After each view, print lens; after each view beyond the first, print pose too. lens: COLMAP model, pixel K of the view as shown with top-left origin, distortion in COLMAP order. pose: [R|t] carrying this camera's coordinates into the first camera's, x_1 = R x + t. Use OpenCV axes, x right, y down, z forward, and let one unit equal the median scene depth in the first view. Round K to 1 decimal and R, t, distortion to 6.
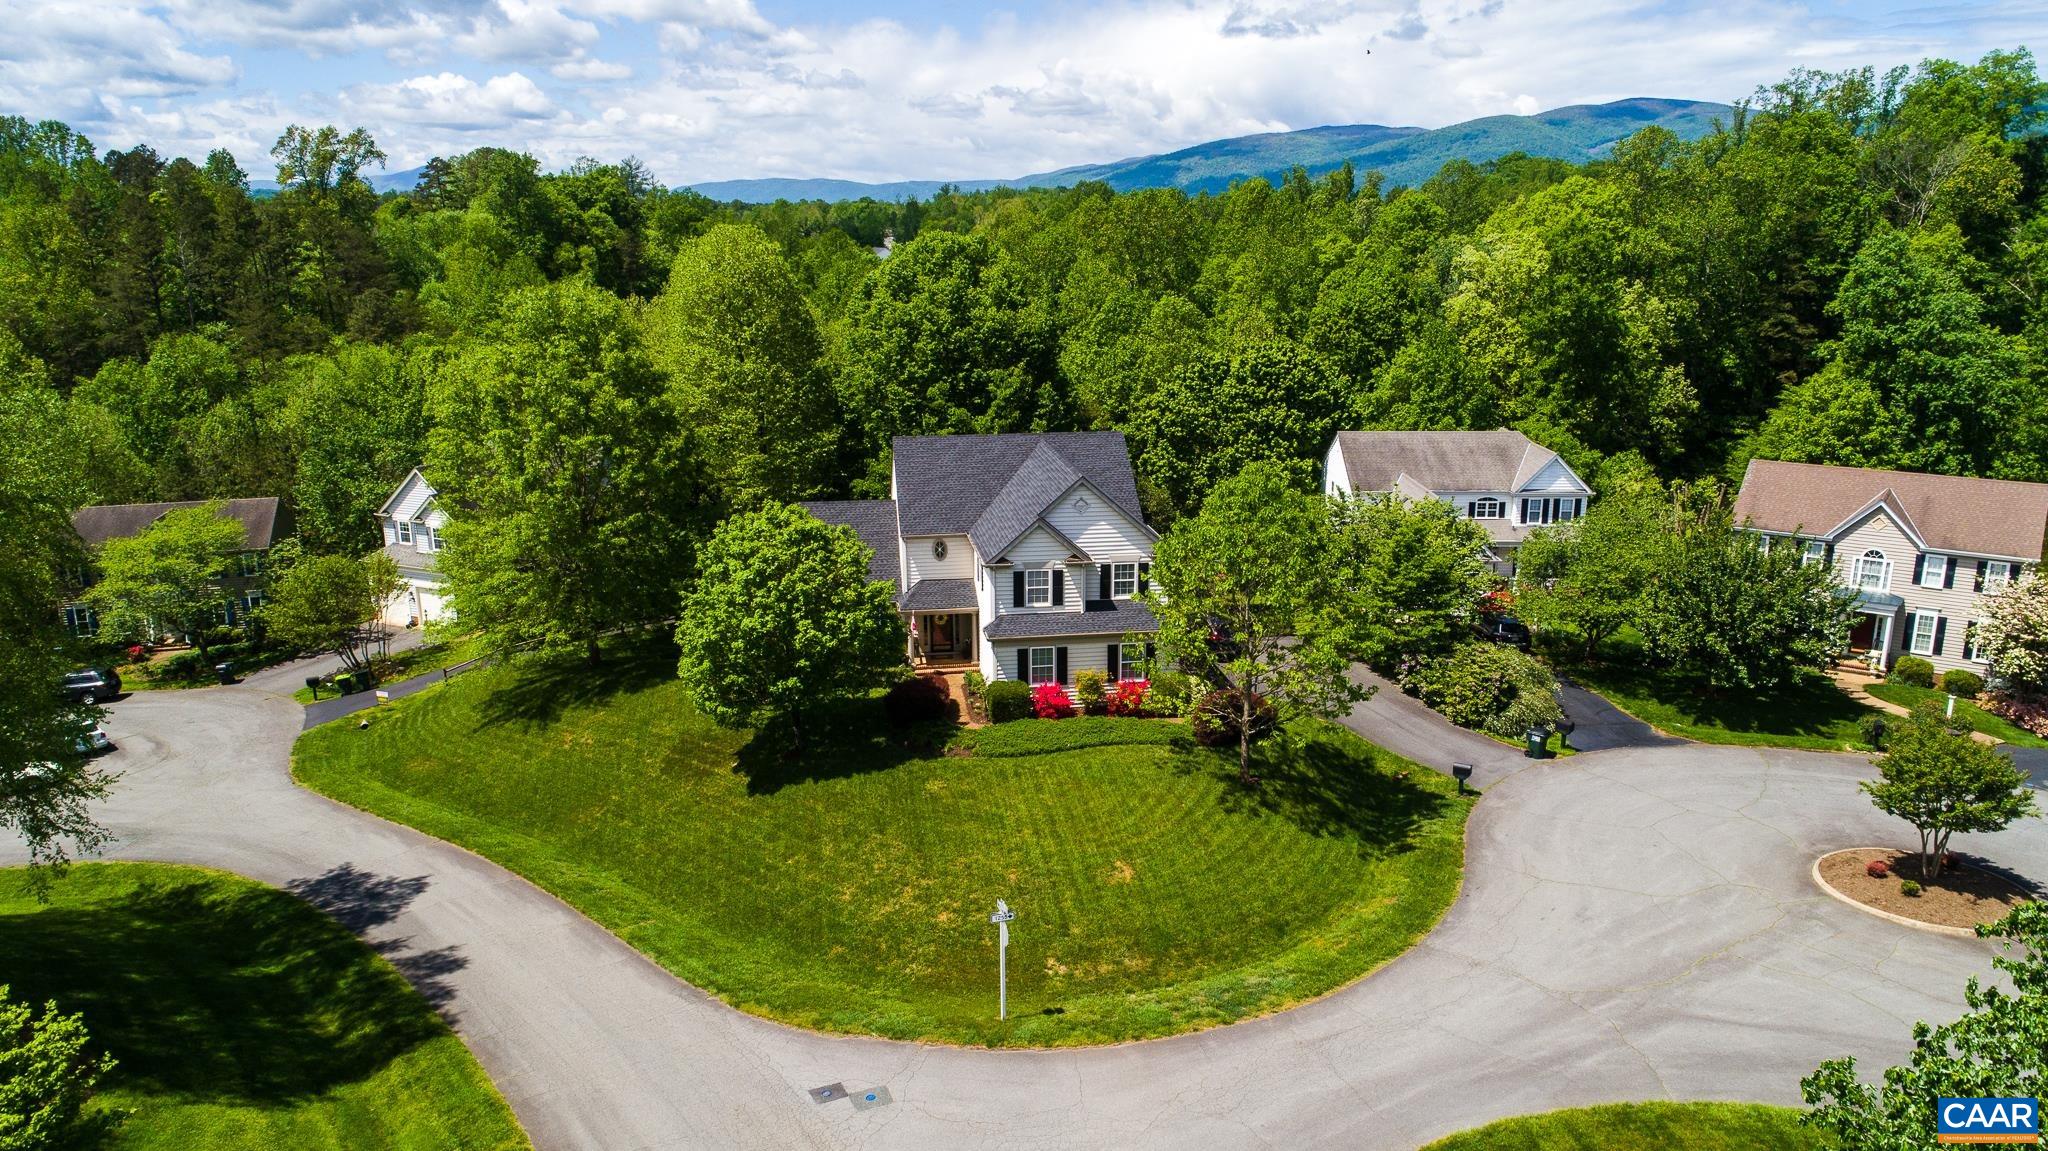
lens RADIAL K [[1469.7, 0, 1024.0], [0, 1469.7, 575.5], [0, 0, 1]] dist [0.004604, -0.003149]
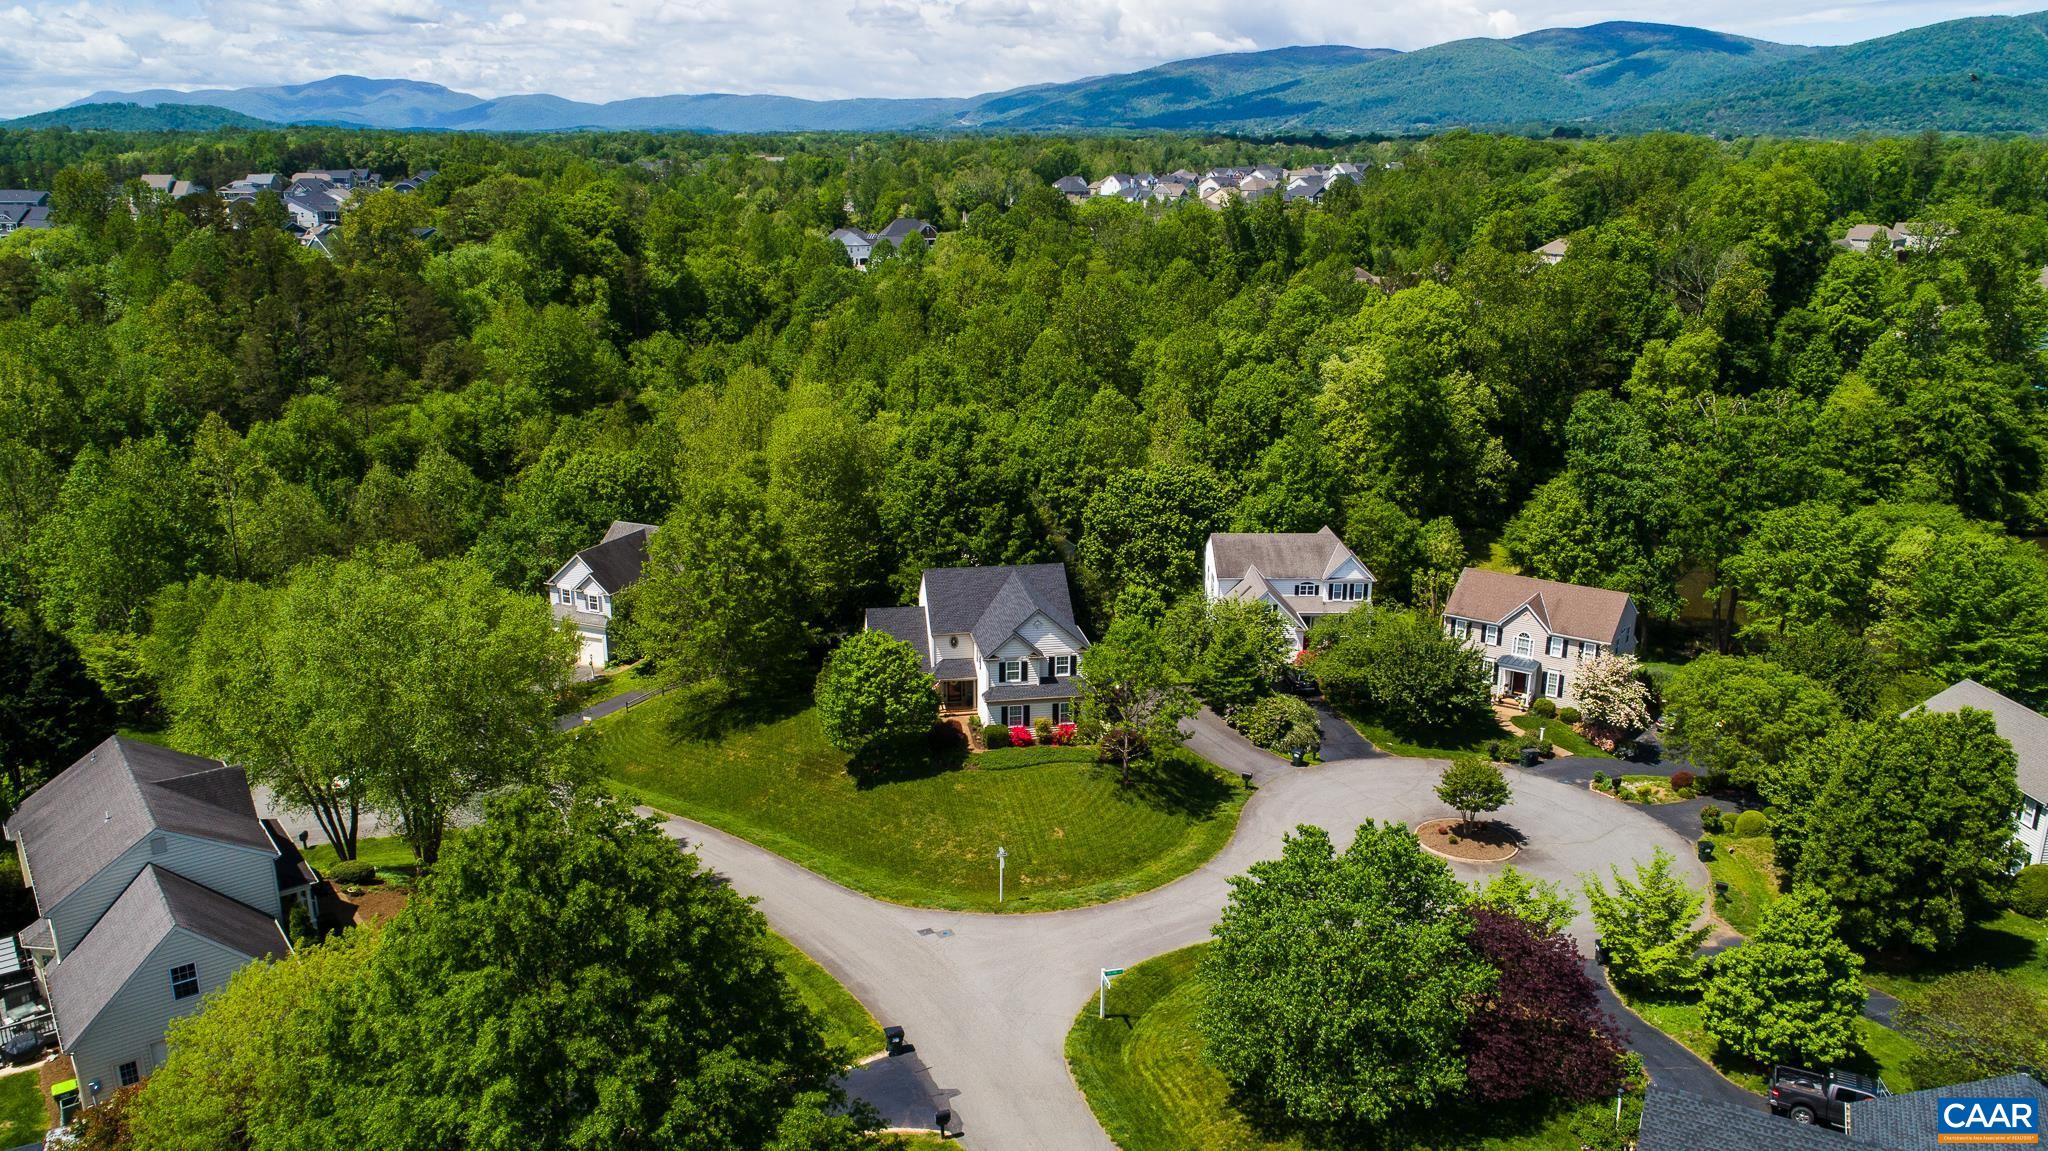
lens RADIAL K [[1469.7, 0, 1024.0], [0, 1469.7, 575.5], [0, 0, 1]] dist [0.004604, -0.003149]
pose [[0.999533, 0.001824, 0.030489, -0.029418], [-0.002771, 0.999514, 0.031055, -0.151027], [-0.030417, -0.031125, 0.999053, -0.706631]]
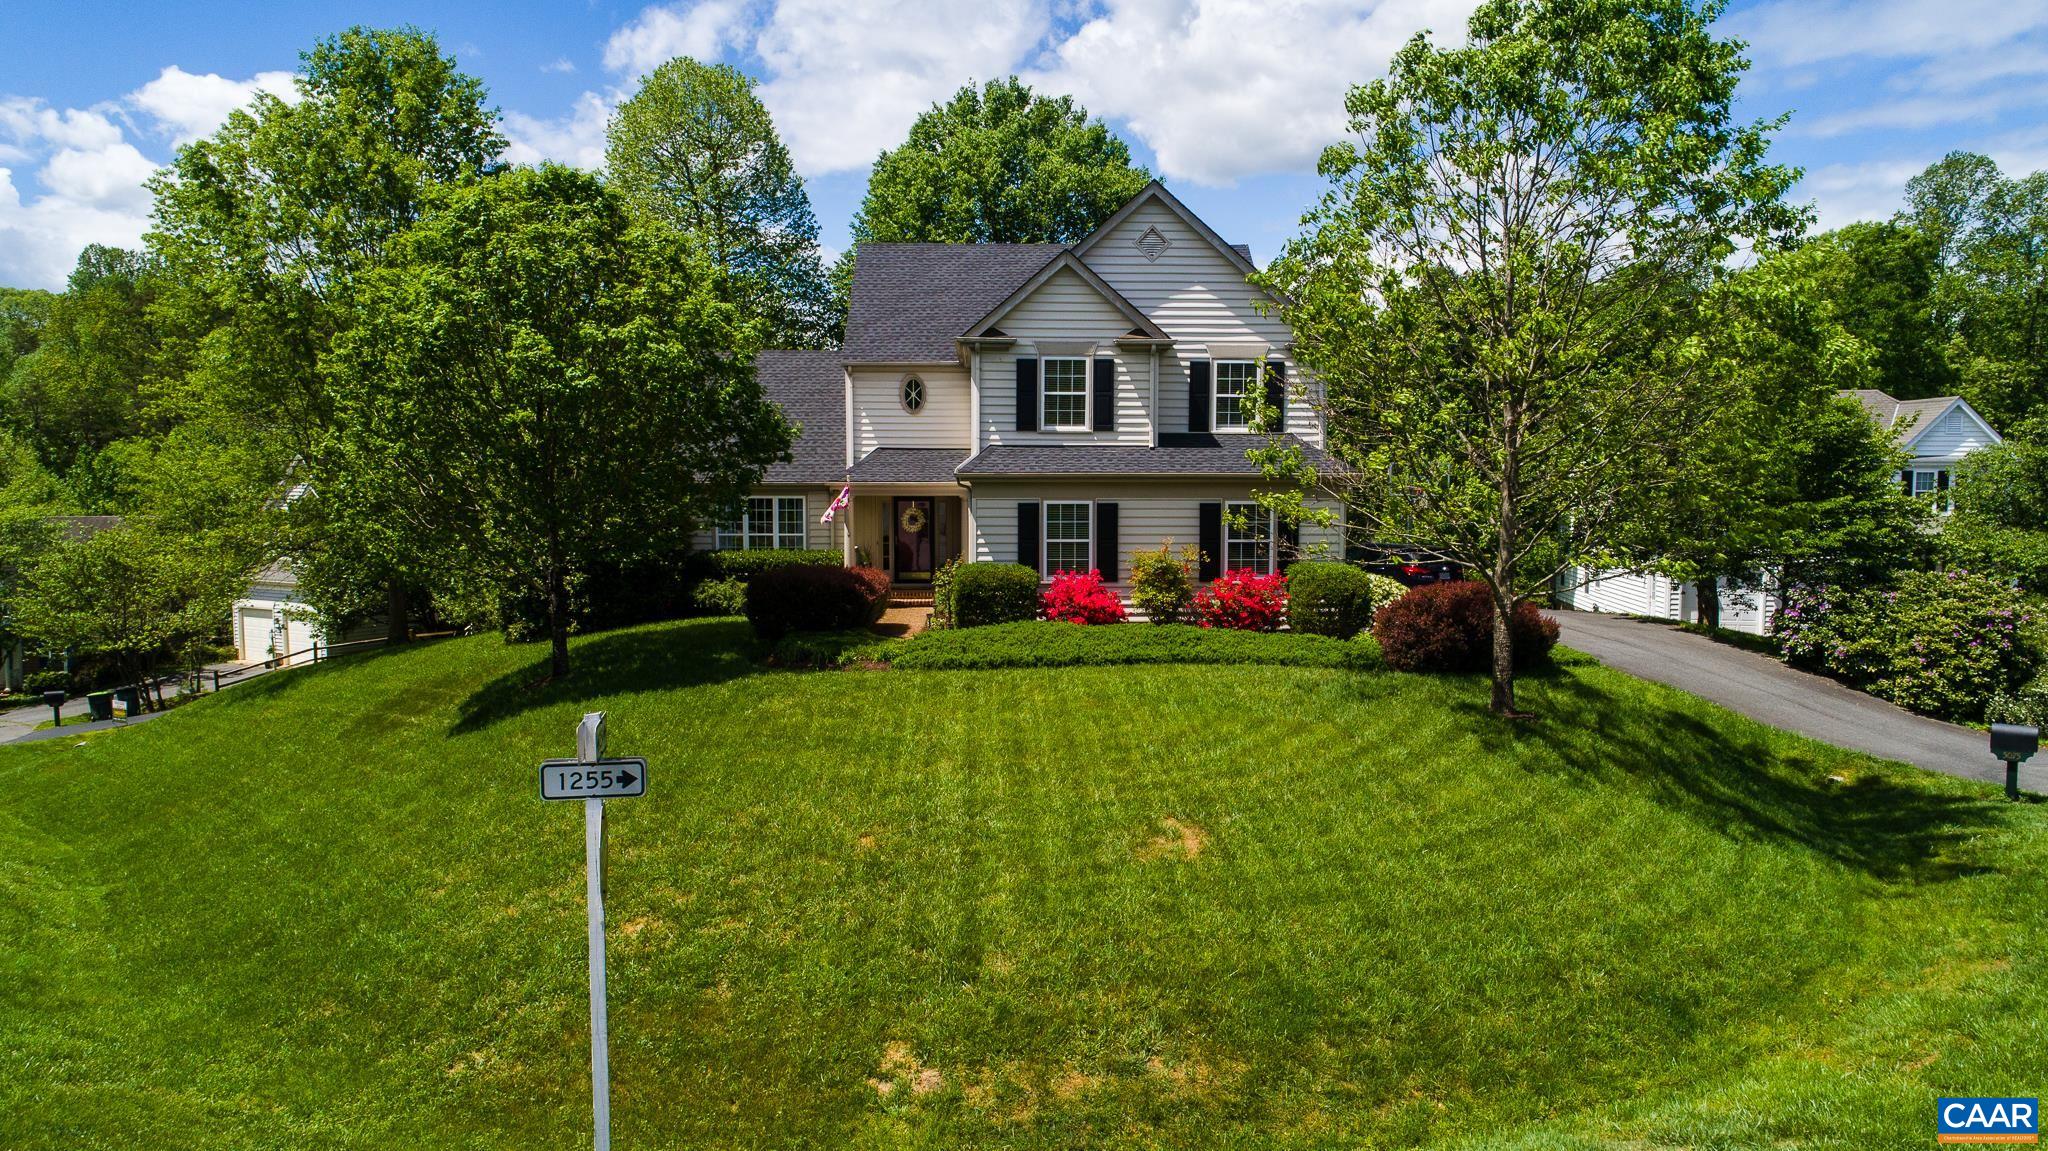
lens RADIAL K [[1469.7, 0, 1024.0], [0, 1469.7, 575.5], [0, 0, 1]] dist [0.004604, -0.003149]
pose [[0.993590, 0.015962, -0.111909, 0.050575], [-0.034420, 0.985691, -0.165009, 0.146513], [0.107674, 0.167803, 0.979923, 0.475086]]
